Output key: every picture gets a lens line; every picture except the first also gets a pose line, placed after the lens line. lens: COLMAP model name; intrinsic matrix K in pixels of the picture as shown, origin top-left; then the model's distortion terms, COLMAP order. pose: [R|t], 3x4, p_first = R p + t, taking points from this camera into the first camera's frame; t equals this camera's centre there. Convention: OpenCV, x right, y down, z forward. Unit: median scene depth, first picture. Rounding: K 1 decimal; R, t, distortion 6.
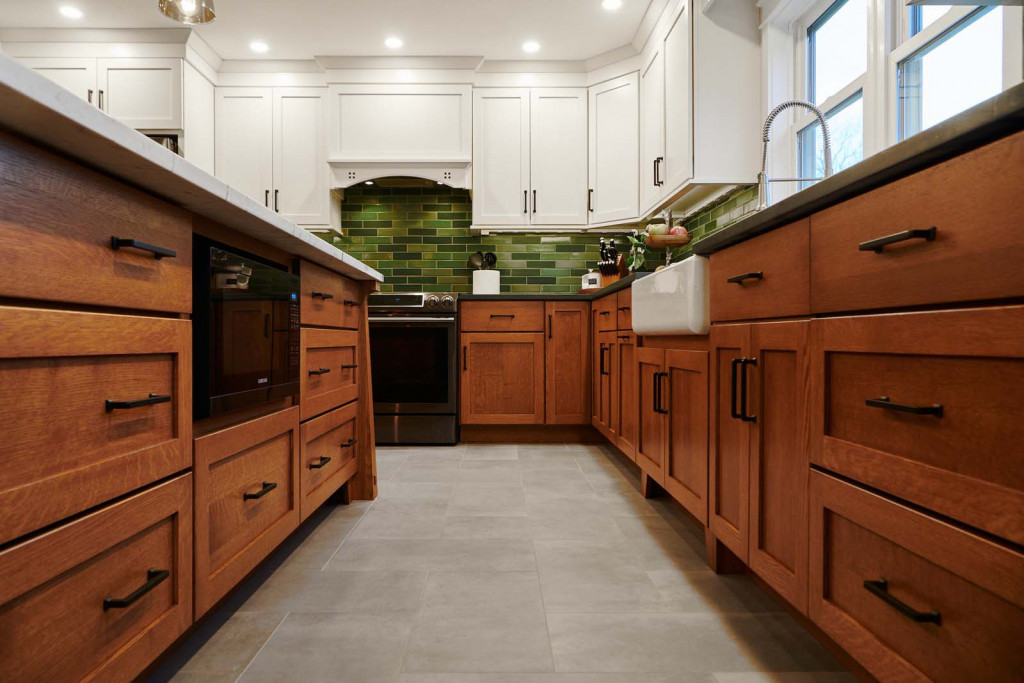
lens RADIAL K [[703.4, 0, 501.1], [0, 703.4, 343.5], [0, 0, 1]] dist [-0.004555, 0.000113]
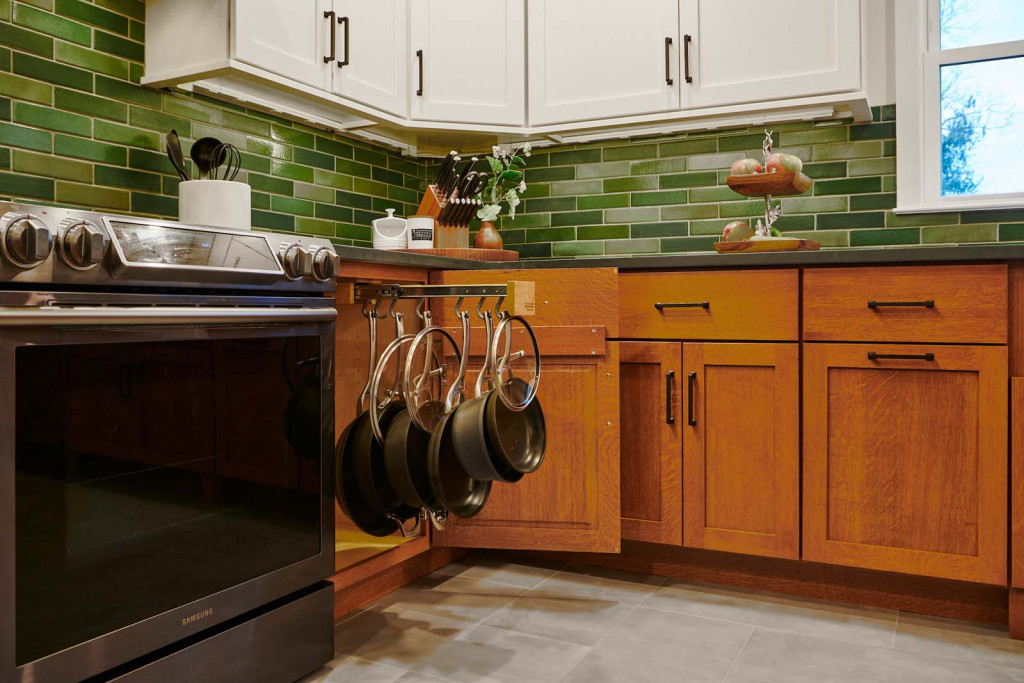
lens RADIAL K [[837.5, 0, 495.0], [0, 837.5, 314.5], [0, 0, 1]] dist [-0.035915, 0.011659]
pose [[0.476564, -0.001840, 0.879138, -0.391278], [0.008597, 0.999960, -0.002567, -0.031265], [-0.879098, 0.008781, 0.476560, 0.713755]]
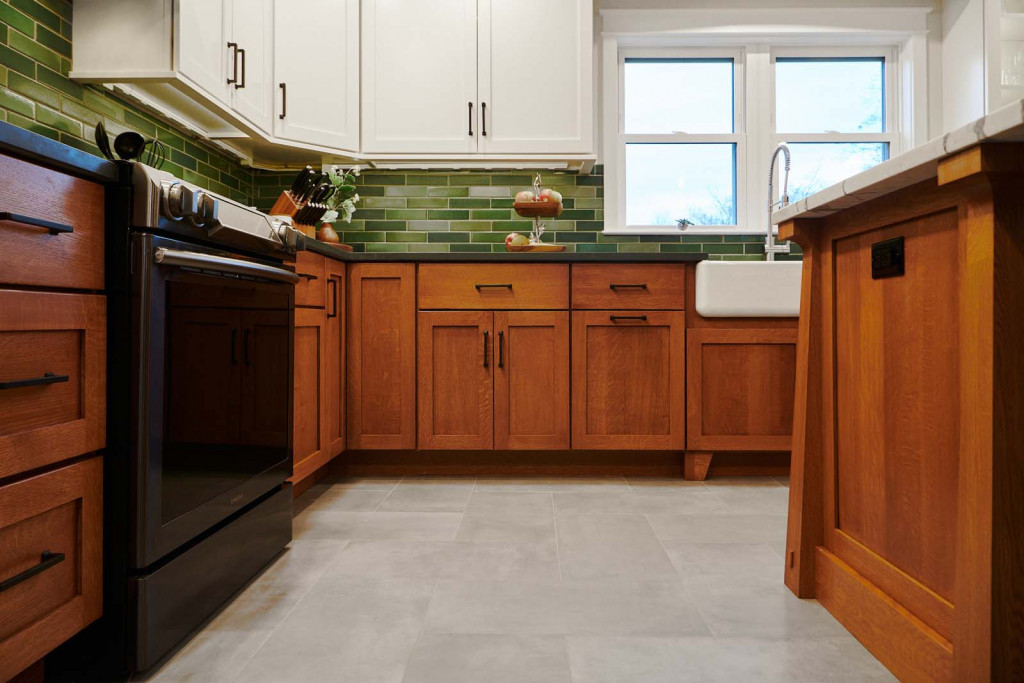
lens RADIAL K [[704.0, 0, 523.5], [0, 704.0, 313.6], [0, 0, 1]] dist [-0.003528, -0.001166]
pose [[0.017160, 0.012039, 0.999780, -0.527871], [0.006472, 0.999905, -0.012152, -0.003609], [-0.999832, 0.006679, 0.017080, 0.822827]]
